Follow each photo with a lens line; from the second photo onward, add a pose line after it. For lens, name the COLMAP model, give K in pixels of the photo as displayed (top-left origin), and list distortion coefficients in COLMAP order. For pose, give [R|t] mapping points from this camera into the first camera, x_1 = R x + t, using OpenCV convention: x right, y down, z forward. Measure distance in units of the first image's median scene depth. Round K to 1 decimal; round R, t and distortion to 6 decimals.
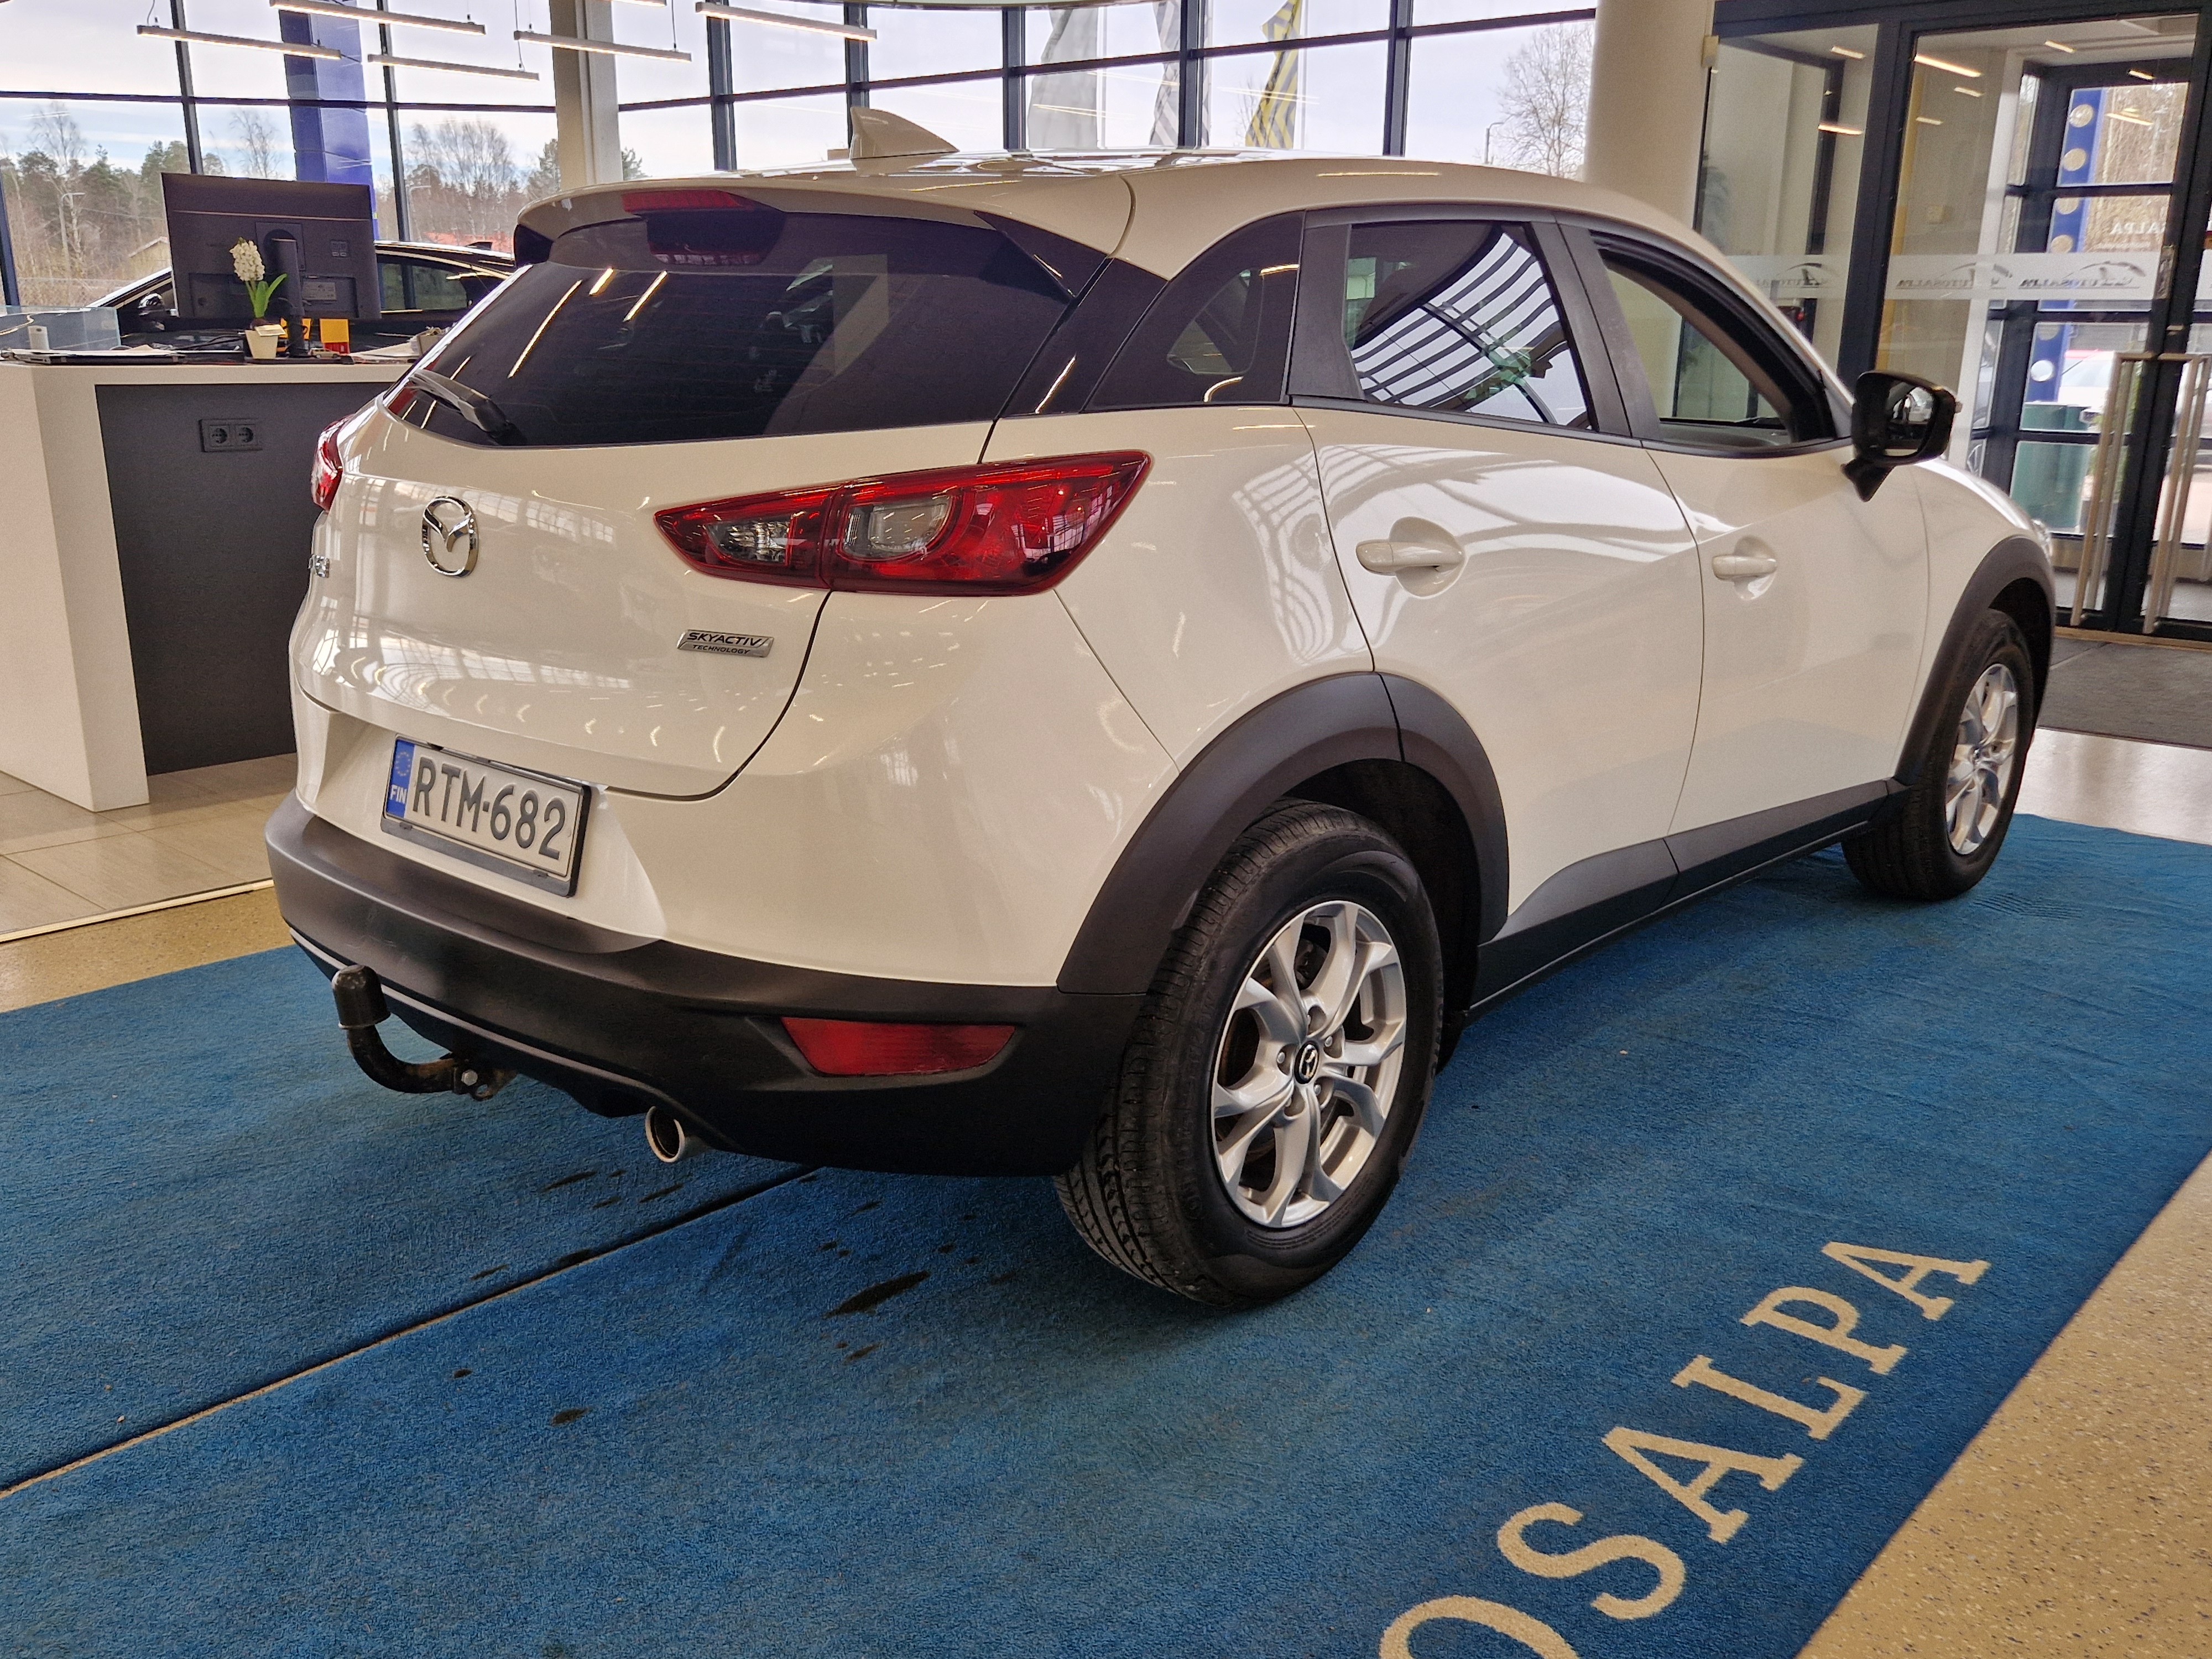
lens RADIAL K [[1935.8, 0, 1110.2], [0, 1935.8, 834.8], [0, 0, 1]] dist [0.080847, -0.125582]
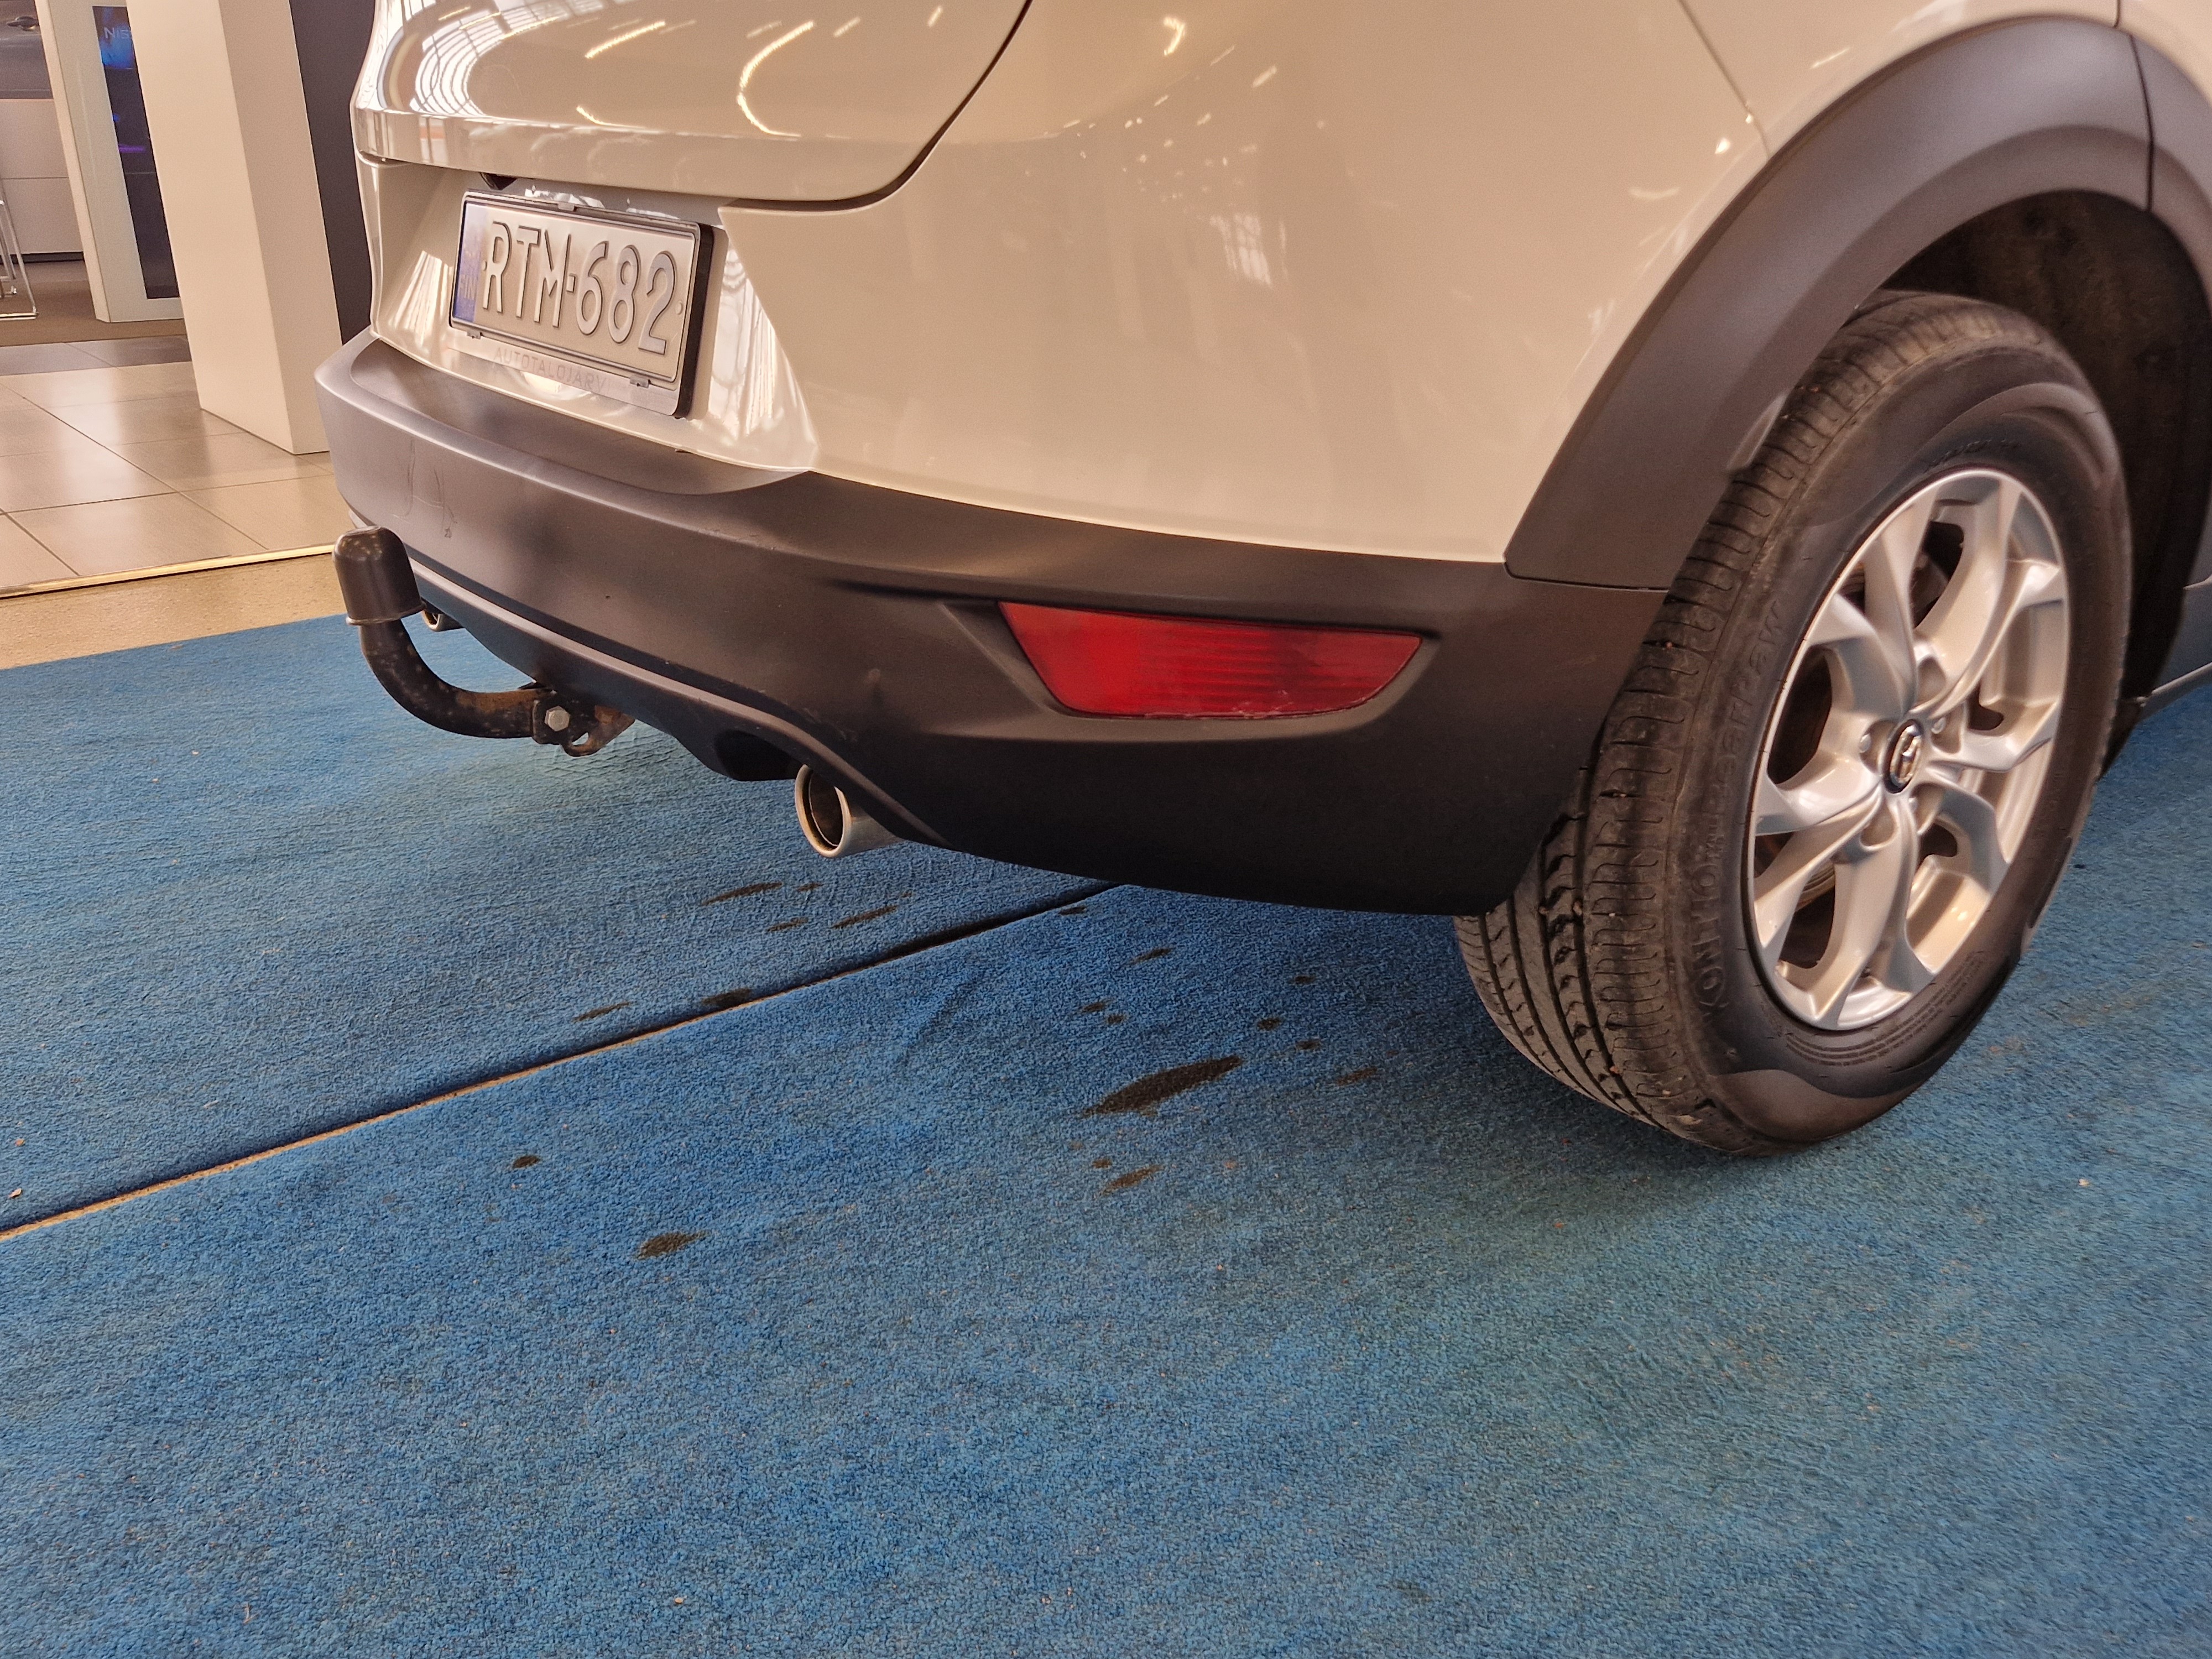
lens RADIAL K [[1935.8, 0, 1110.2], [0, 1935.8, 834.8], [0, 0, 1]] dist [0.080847, -0.125582]
pose [[0.986026, 0.051337, -0.158483, -0.041441], [-0.032593, 0.992397, 0.118685, 0.082891], [0.163371, -0.111861, 0.980203, 0.401602]]
